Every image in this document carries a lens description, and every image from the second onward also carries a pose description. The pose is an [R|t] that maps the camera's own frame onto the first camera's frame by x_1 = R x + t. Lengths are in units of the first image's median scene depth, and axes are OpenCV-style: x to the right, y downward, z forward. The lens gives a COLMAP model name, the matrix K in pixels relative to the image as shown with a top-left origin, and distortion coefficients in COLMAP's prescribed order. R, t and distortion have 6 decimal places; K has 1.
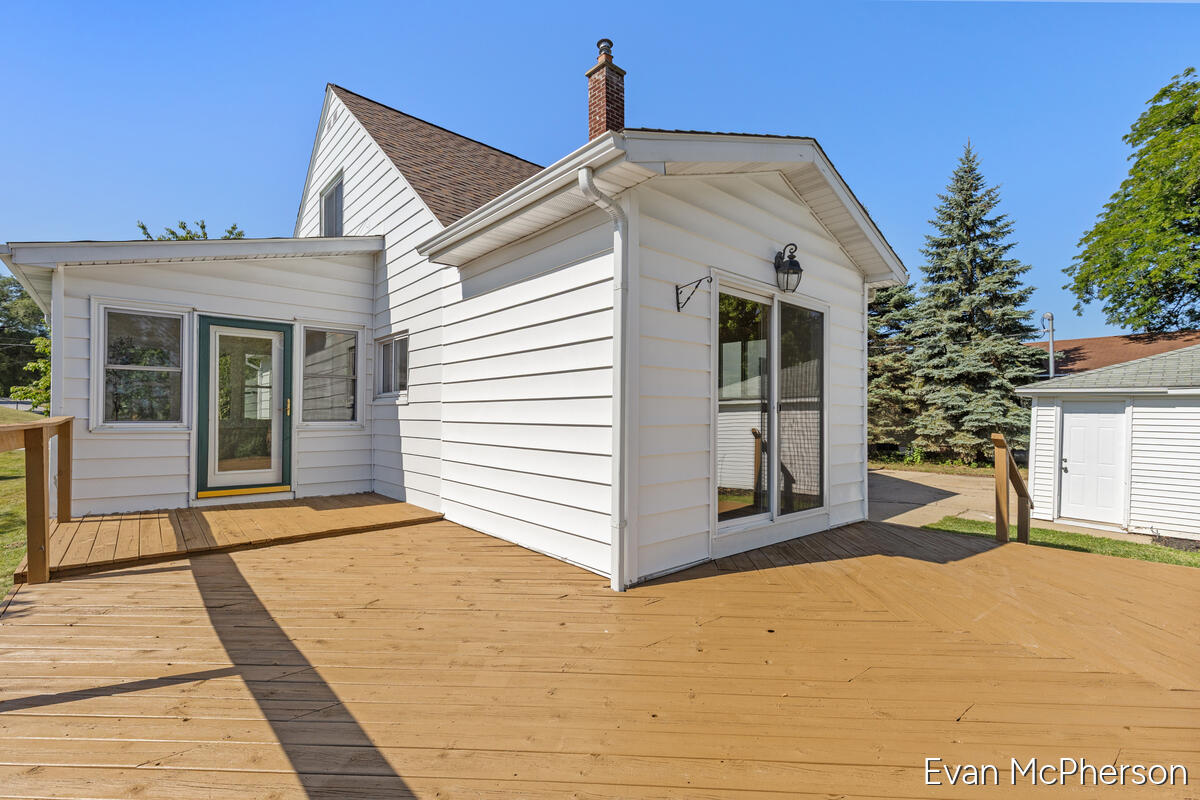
lens RADIAL K [[548.6, 0, 598.7], [0, 548.6, 415.0], [0, 0, 1]] dist [0.002045, 0.000006]
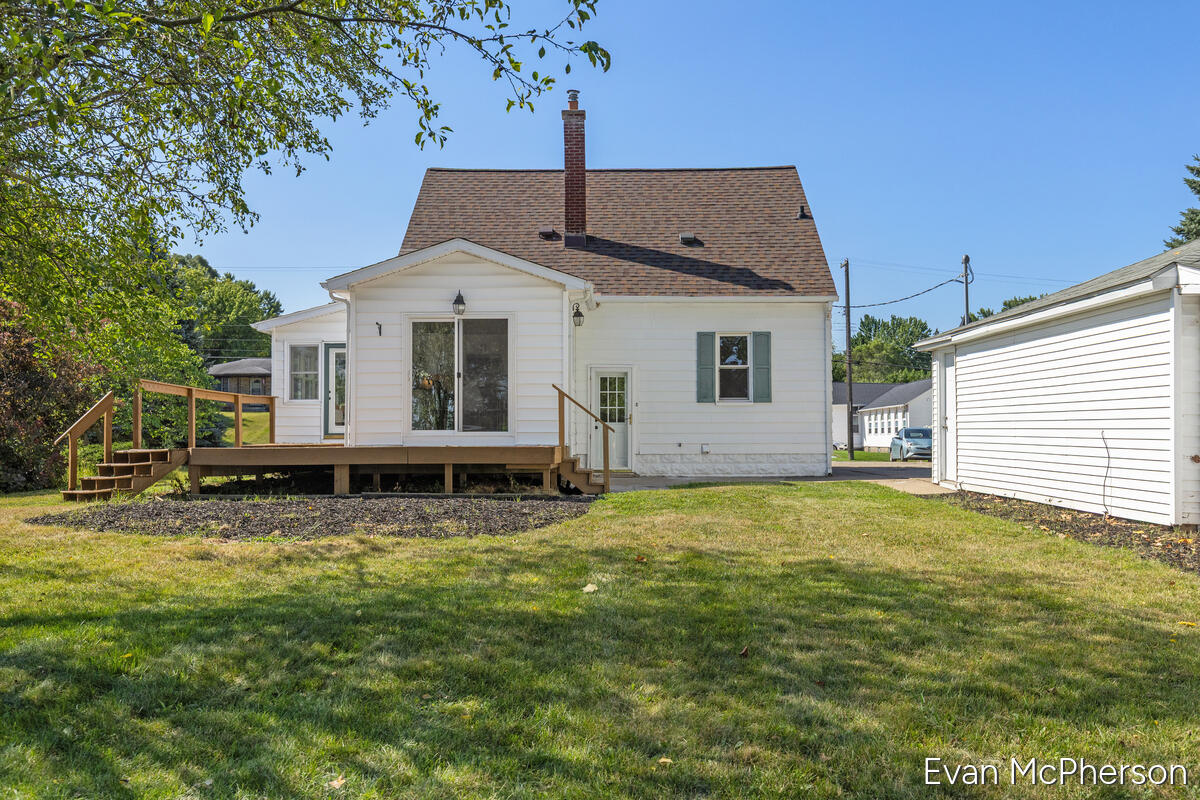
lens RADIAL K [[1048.4, 0, 600.0], [0, 1048.4, 400.0], [0, 0, 1]] dist [0.000561, -0.000079]
pose [[0.747171, -0.040135, -0.663419, 2.651177], [0.016737, 0.998995, -0.041587, 0.201241], [0.664421, 0.019969, 0.747091, -1.198888]]
